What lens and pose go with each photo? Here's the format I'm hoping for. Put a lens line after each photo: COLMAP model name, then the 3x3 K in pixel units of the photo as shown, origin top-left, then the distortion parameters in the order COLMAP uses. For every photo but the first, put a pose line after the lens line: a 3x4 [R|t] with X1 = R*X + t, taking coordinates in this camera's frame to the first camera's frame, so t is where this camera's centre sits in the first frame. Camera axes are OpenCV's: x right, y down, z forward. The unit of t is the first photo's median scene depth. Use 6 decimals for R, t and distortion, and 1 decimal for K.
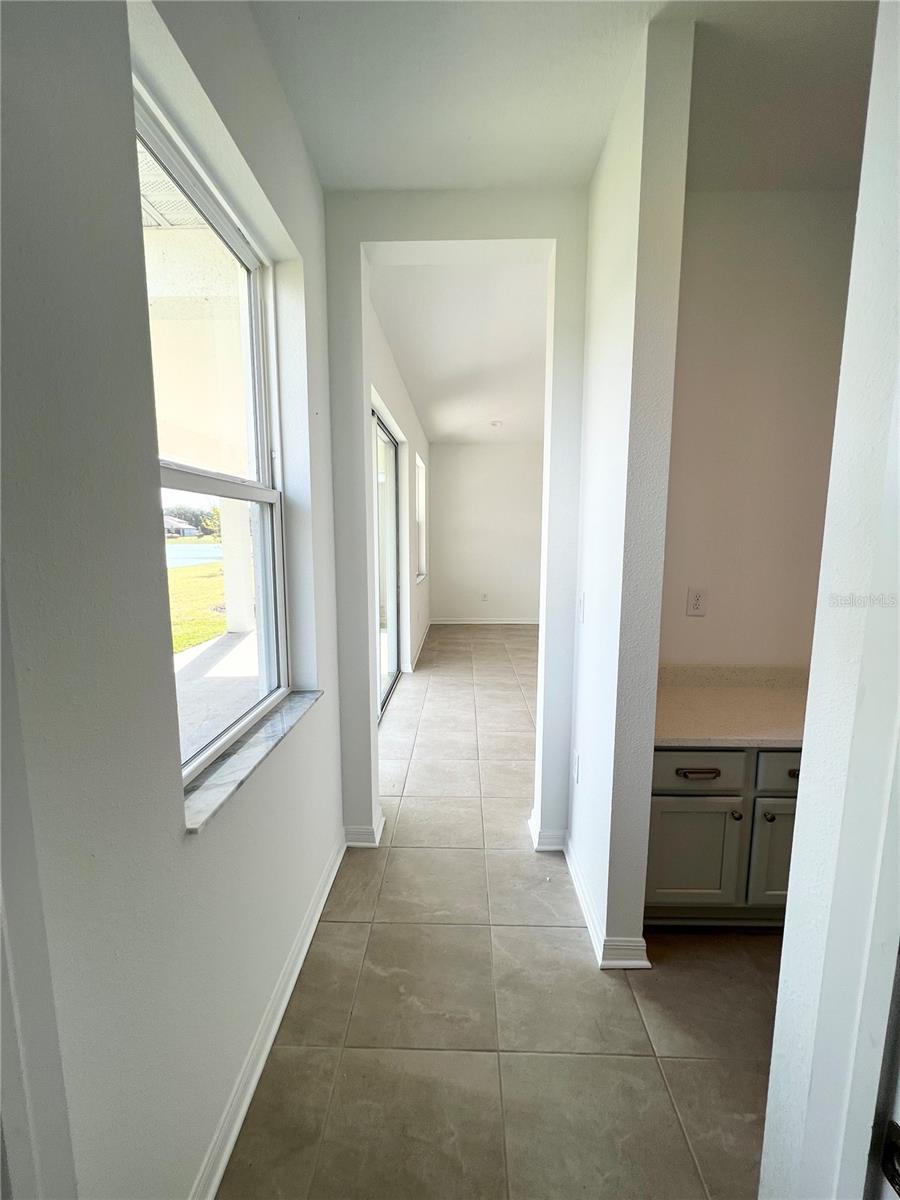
lens RADIAL K [[477.4, 0, 447.7], [0, 477.4, 599.3], [0, 0, 1]] dist [-0.001877, -0.000134]
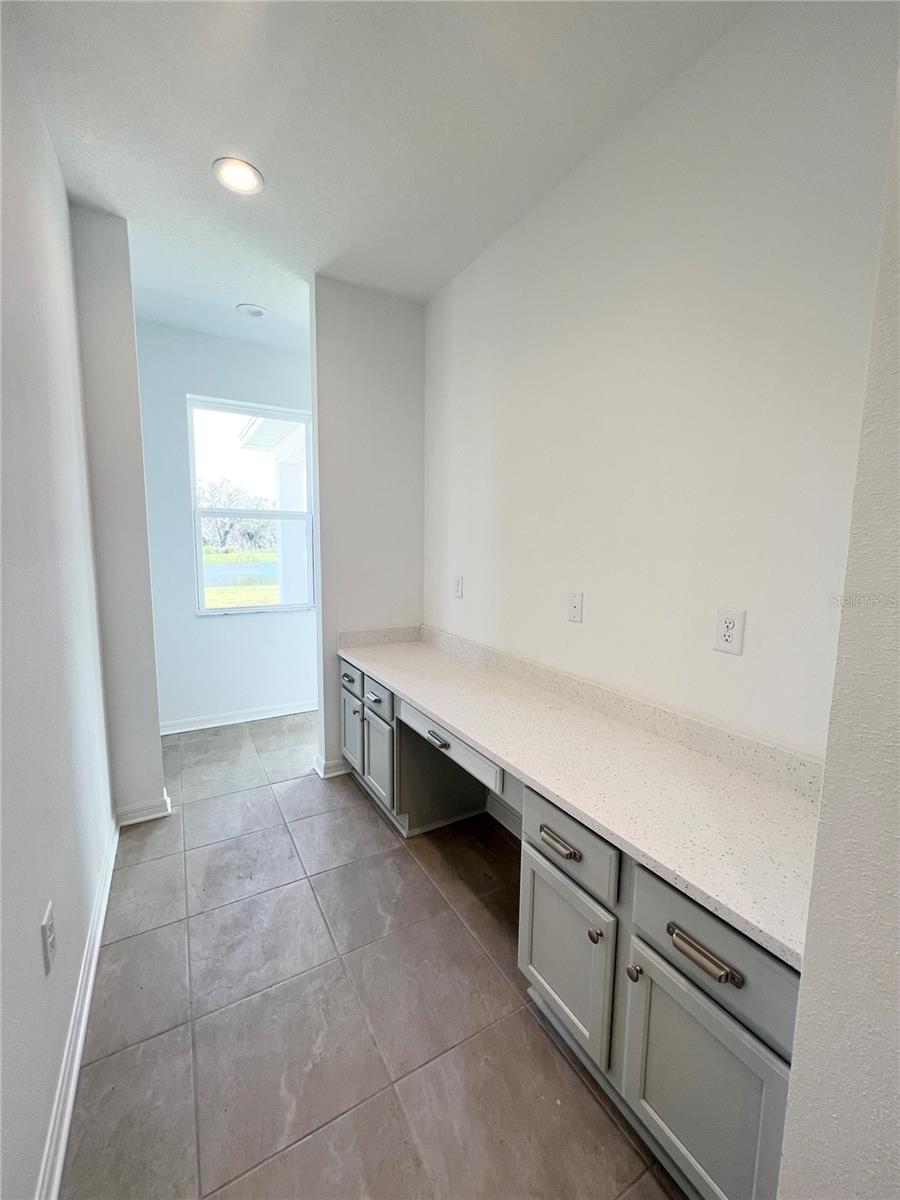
lens RADIAL K [[477.4, 0, 457.8], [0, 477.4, 593.6], [0, 0, 1]] dist [-0.001877, -0.000134]
pose [[0.537401, 0.099690, -0.837414, 2.304688], [-0.124229, 0.991514, 0.038313, -0.053212], [0.834127, 0.083441, 0.545225, 0.422937]]
